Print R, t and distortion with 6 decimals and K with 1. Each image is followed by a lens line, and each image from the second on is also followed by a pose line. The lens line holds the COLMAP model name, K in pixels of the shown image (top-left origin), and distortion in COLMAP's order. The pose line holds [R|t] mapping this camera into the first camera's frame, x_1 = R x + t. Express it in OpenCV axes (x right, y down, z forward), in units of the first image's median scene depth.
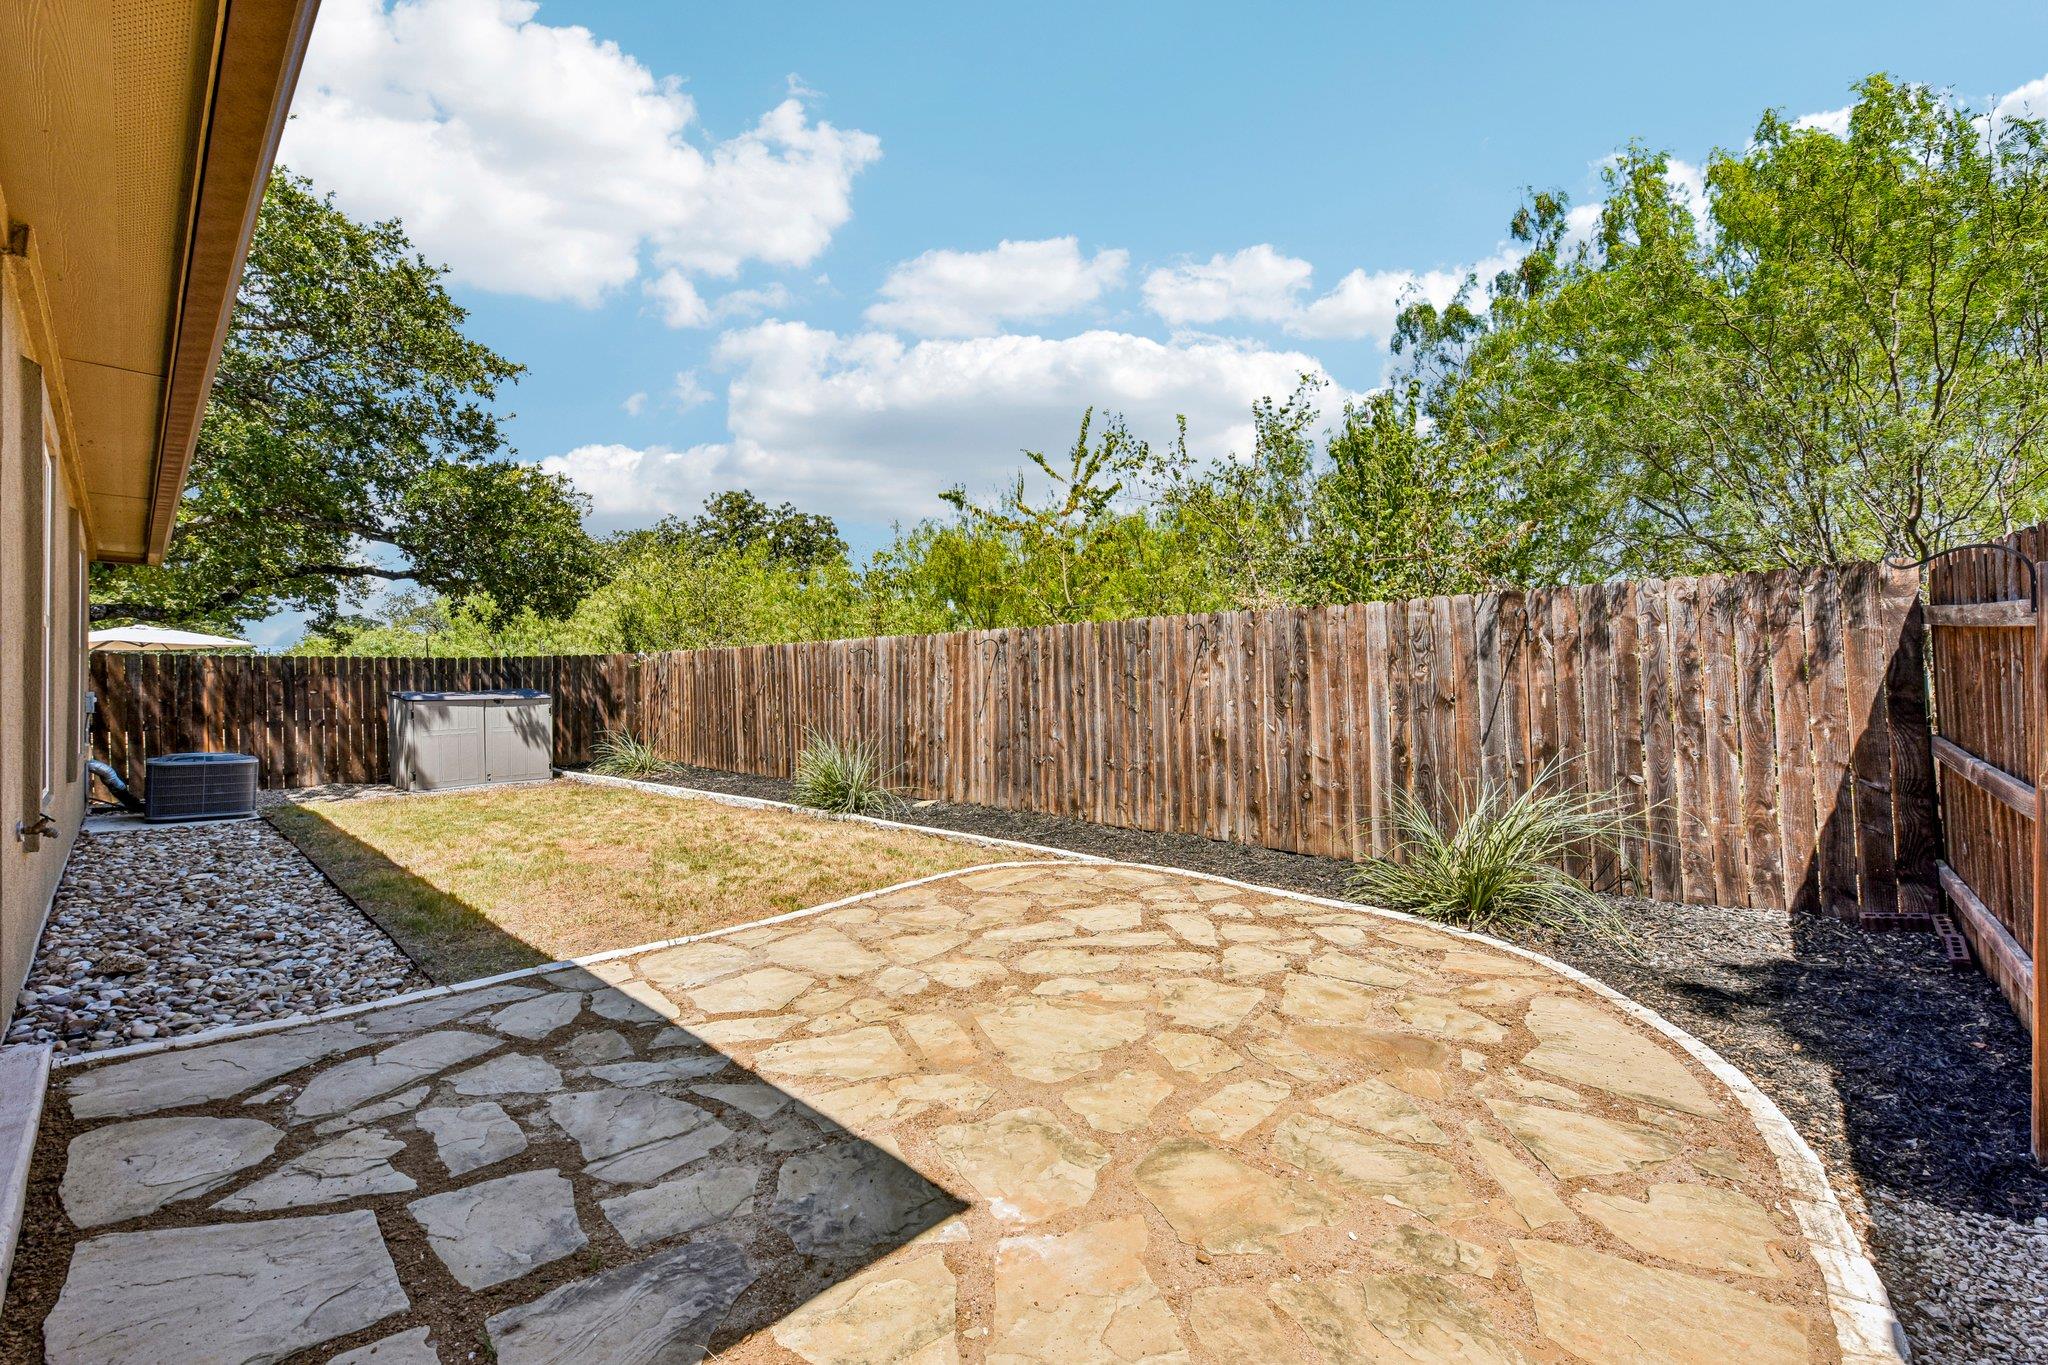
lens RADIAL K [[849.2, 0, 1024.0], [0, 849.2, 682.5], [0, 0, 1]] dist [0.001309, 0.000076]
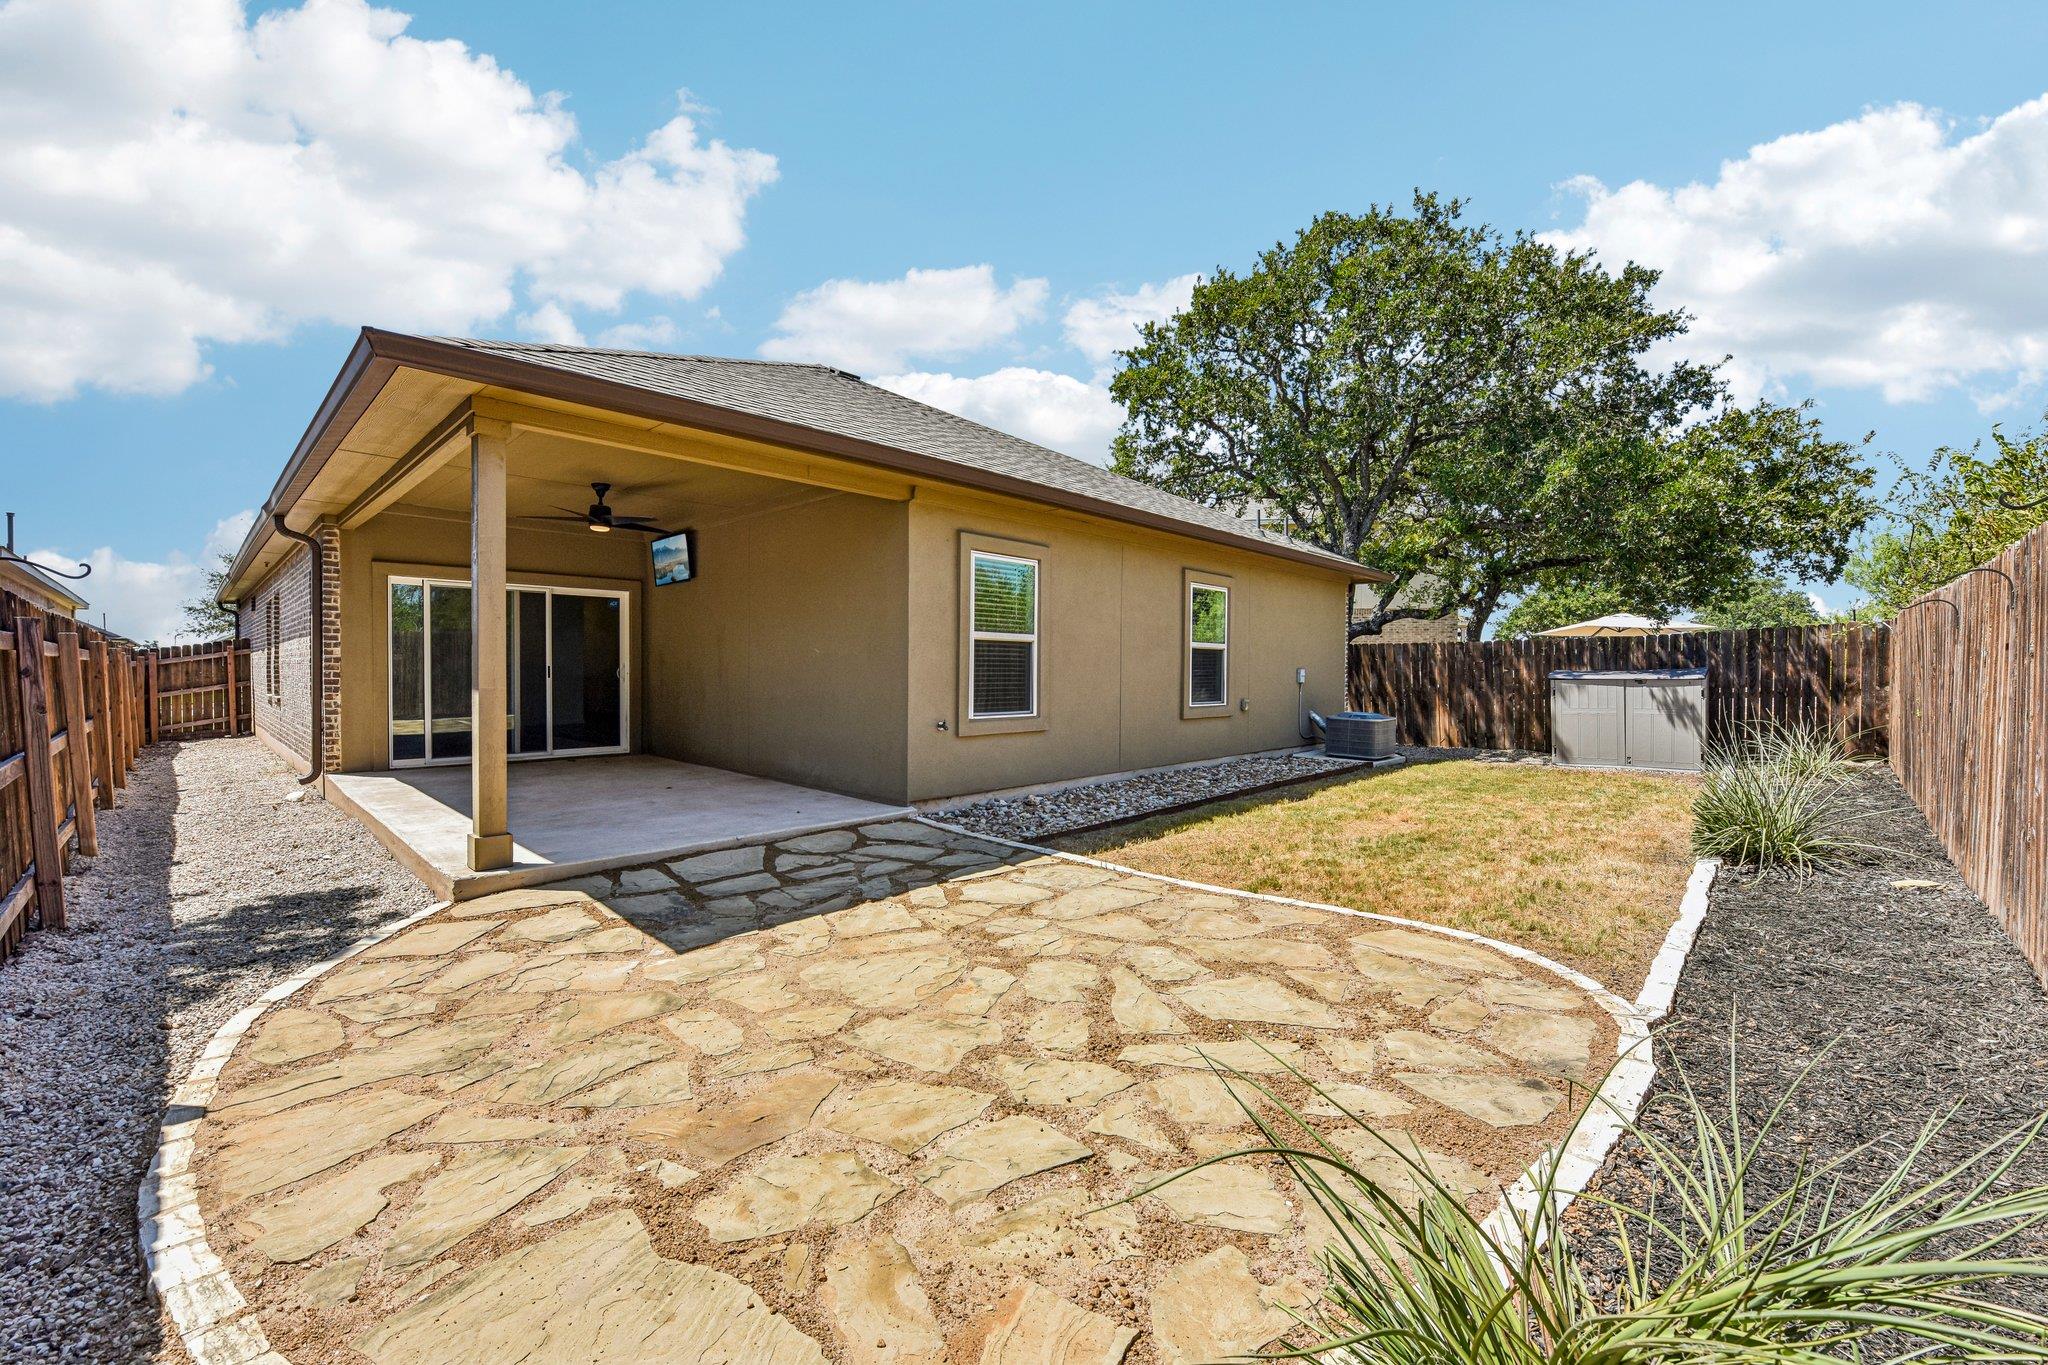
lens RADIAL K [[824.4, 0, 1040.9], [0, 824.4, 692.1], [0, 0, 1]] dist [-0.000338, -0.000079]
pose [[-0.028744, 0.032898, -0.999045, 1.035779], [0.010017, 0.999418, 0.032622, -0.007971], [0.999537, -0.009070, -0.029057, 1.129432]]
